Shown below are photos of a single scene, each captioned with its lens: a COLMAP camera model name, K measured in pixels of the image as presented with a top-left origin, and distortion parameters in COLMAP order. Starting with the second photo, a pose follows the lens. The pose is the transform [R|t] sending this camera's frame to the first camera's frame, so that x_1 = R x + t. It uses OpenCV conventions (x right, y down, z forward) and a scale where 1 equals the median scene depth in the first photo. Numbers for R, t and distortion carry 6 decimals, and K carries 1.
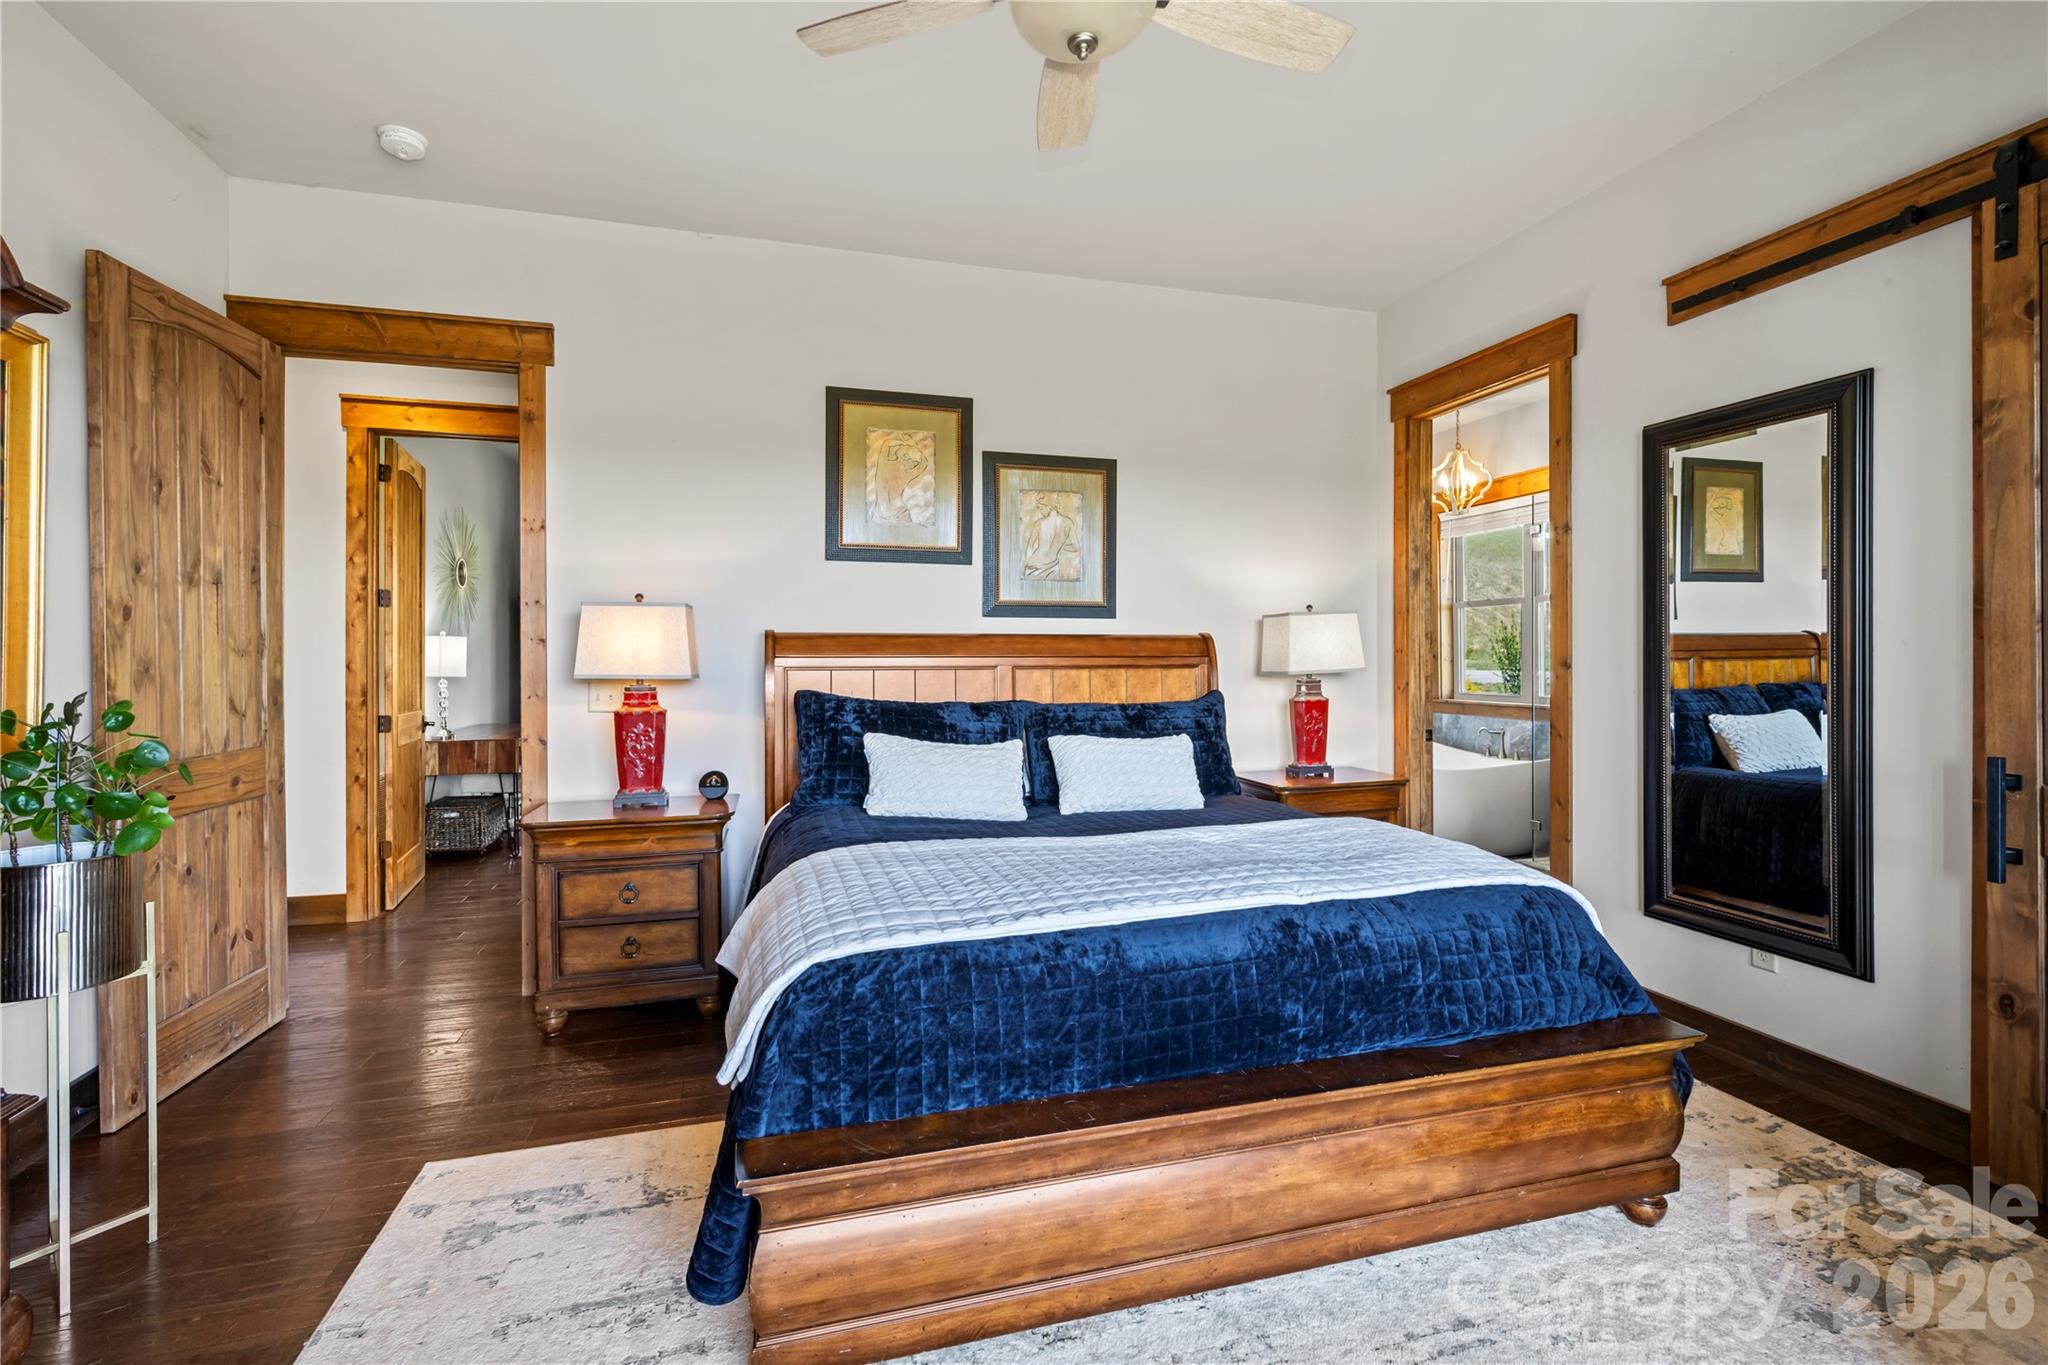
lens RADIAL K [[911.2, 0, 1020.8], [0, 911.2, 661.2], [0, 0, 1]] dist [0.000502, 0.000061]
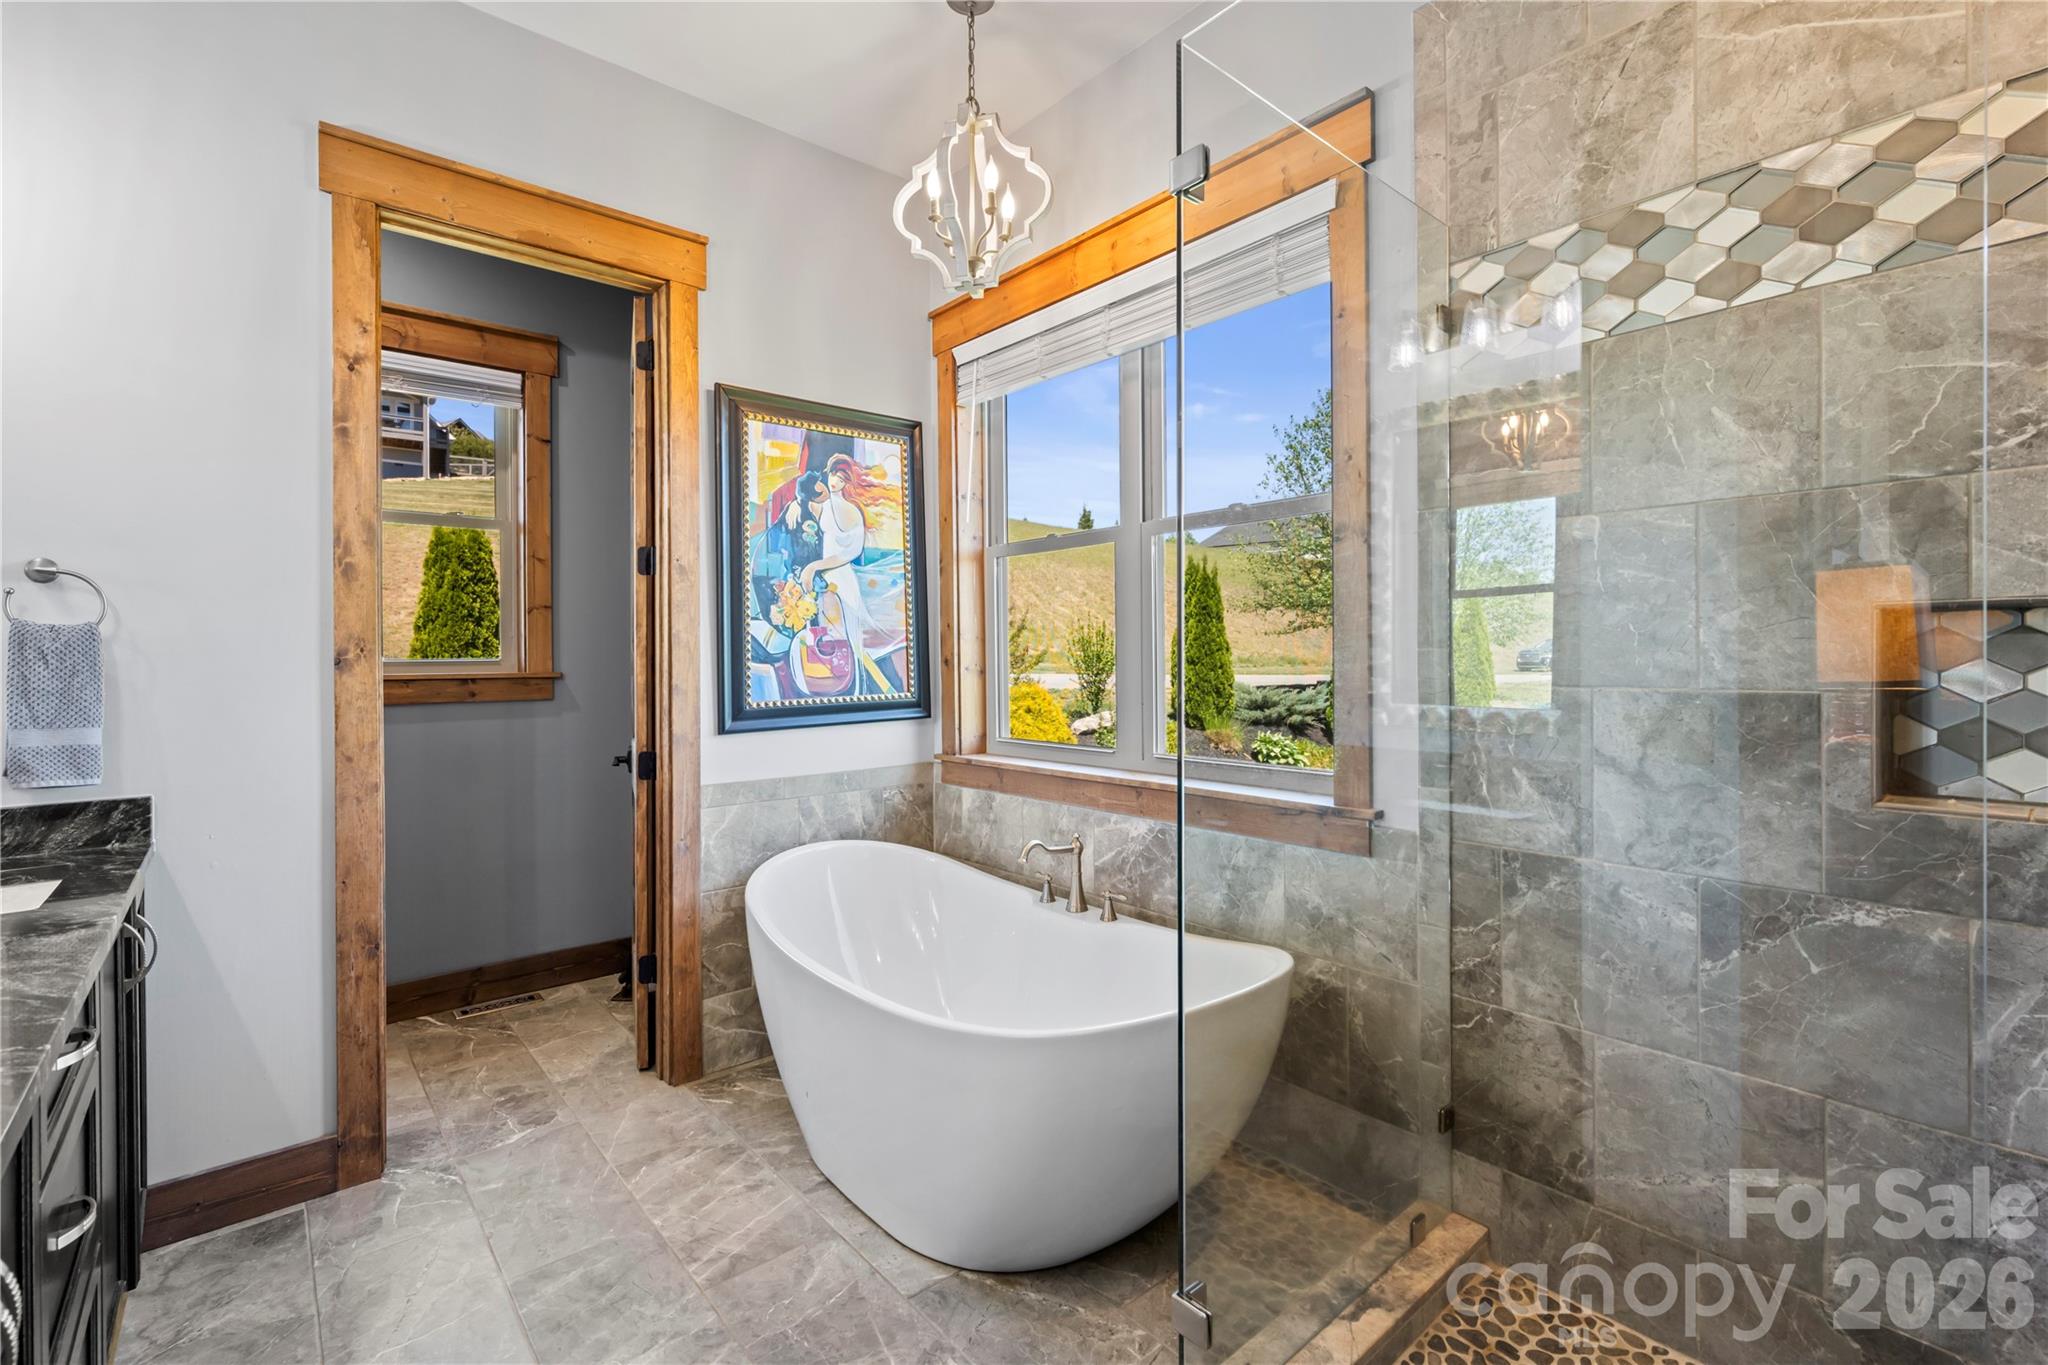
lens RADIAL K [[890.1, 0, 1030.3], [0, 890.1, 663.6], [0, 0, 1]] dist [-0.010603, -0.000165]
pose [[0.908484, -0.001552, 0.417917, 0.337490], [0.001730, 0.999999, -0.000048, -0.004589], [-0.417916, 0.000767, 0.908485, 0.637051]]
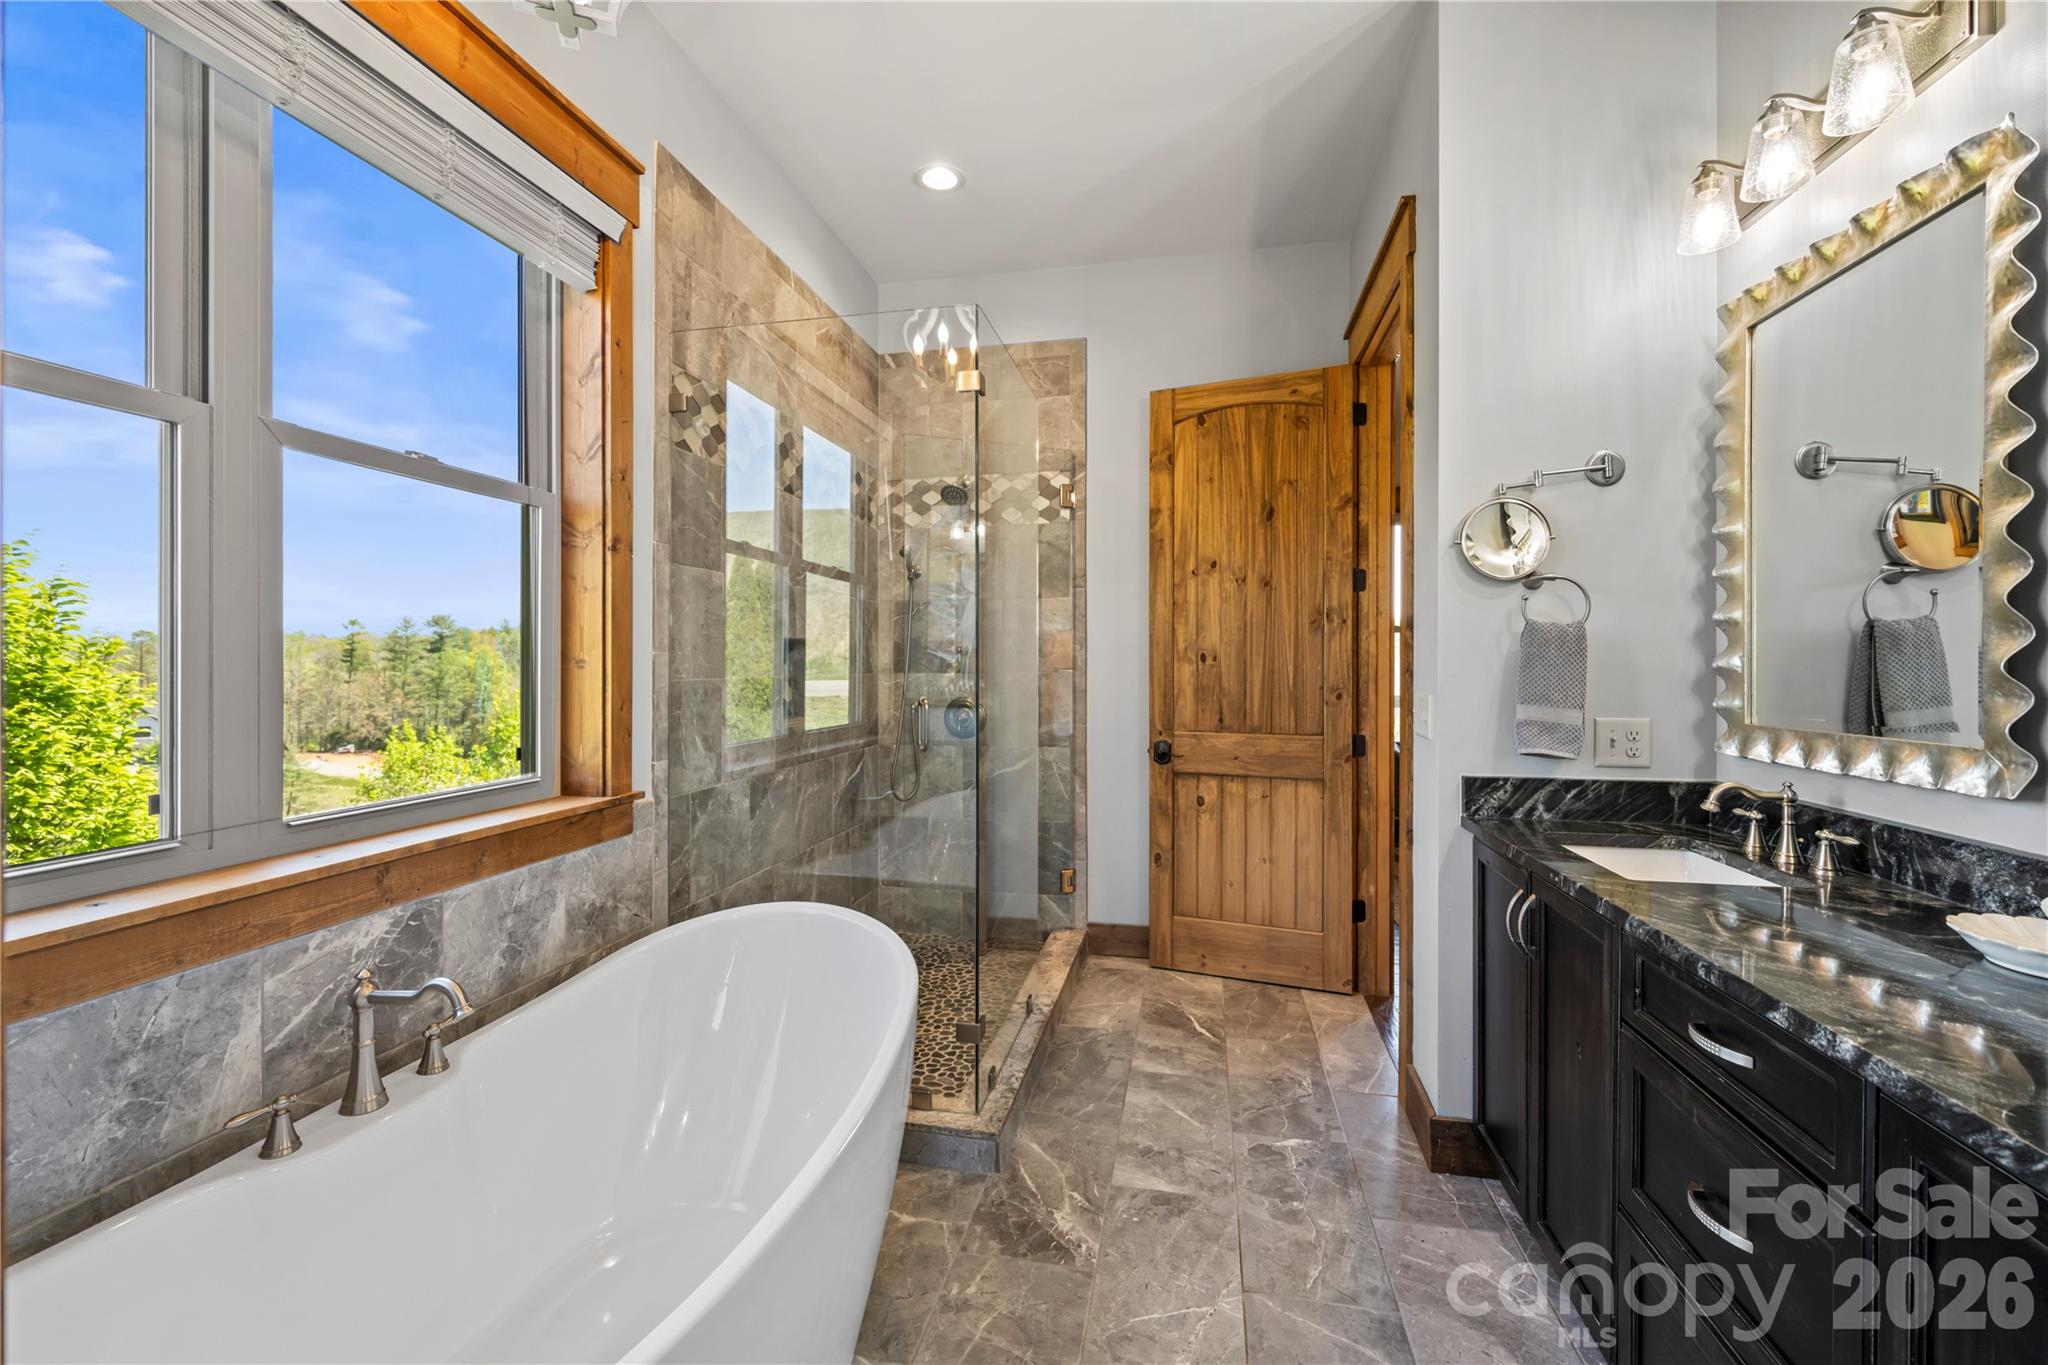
lens RADIAL K [[890.1, 0, 1022.6], [0, 890.1, 669.2], [0, 0, 1]] dist [-0.010603, -0.000165]
pose [[-0.887649, -0.003343, 0.460509, 0.272145], [0.003459, 0.999897, 0.013926, -0.007126], [-0.460508, 0.013954, -0.887546, 1.110428]]
